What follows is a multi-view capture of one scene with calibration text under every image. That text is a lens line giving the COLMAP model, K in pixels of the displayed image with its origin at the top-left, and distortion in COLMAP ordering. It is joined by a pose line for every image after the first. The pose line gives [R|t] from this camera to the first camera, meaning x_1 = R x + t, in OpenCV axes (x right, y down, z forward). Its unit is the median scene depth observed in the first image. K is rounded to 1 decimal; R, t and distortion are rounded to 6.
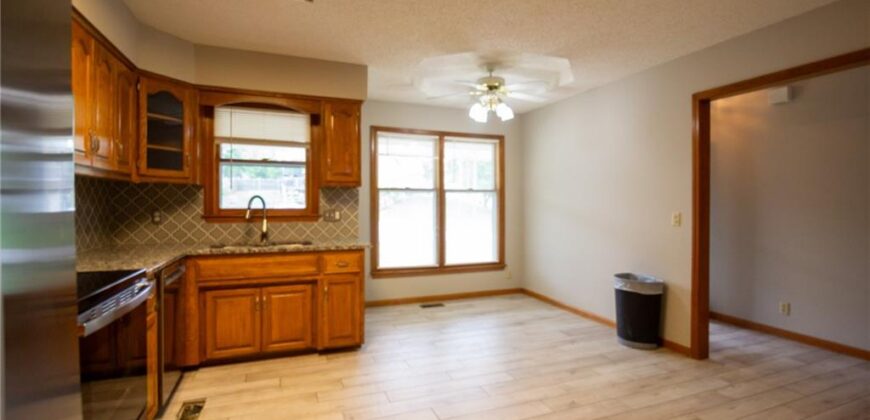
lens RADIAL K [[405.3, 0, 441.7], [0, 405.3, 207.0], [0, 0, 1]] dist [-0.003976, -0.000732]
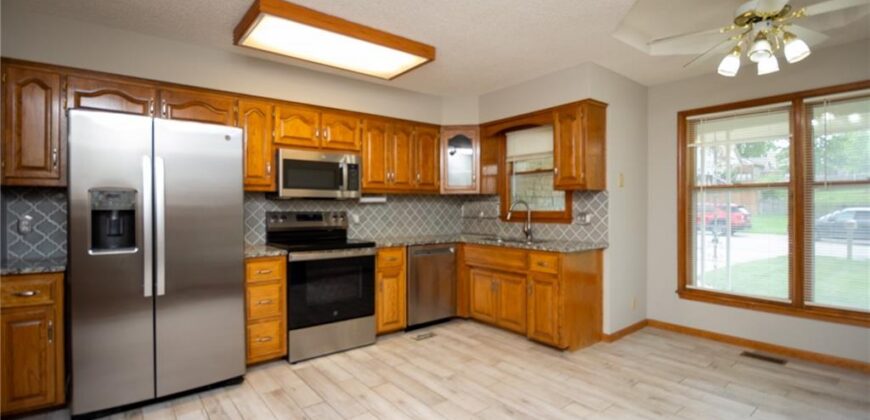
lens RADIAL K [[405.3, 0, 441.7], [0, 405.3, 207.0], [0, 0, 1]] dist [-0.003976, -0.000732]
pose [[0.293202, -0.003939, -0.956042, 0.666352], [-0.003841, 0.999979, -0.005298, -0.001573], [0.956043, 0.005226, 0.293181, 0.419187]]
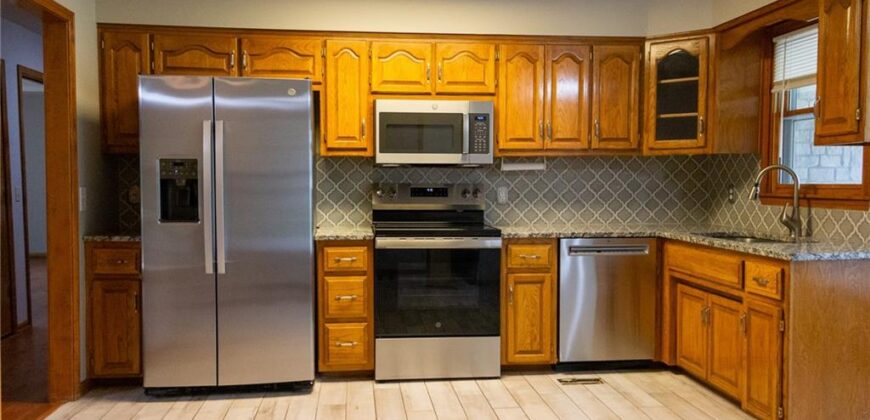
lens RADIAL K [[714.0, 0, 435.0], [0, 714.0, 210.0], [0, 0, 1]] dist [0.073039, -0.007932]
pose [[-0.260604, 0.038669, -0.964671, 0.852204], [-0.007992, 0.999077, 0.042207, -0.000810], [0.965413, 0.018708, -0.260055, 0.785311]]
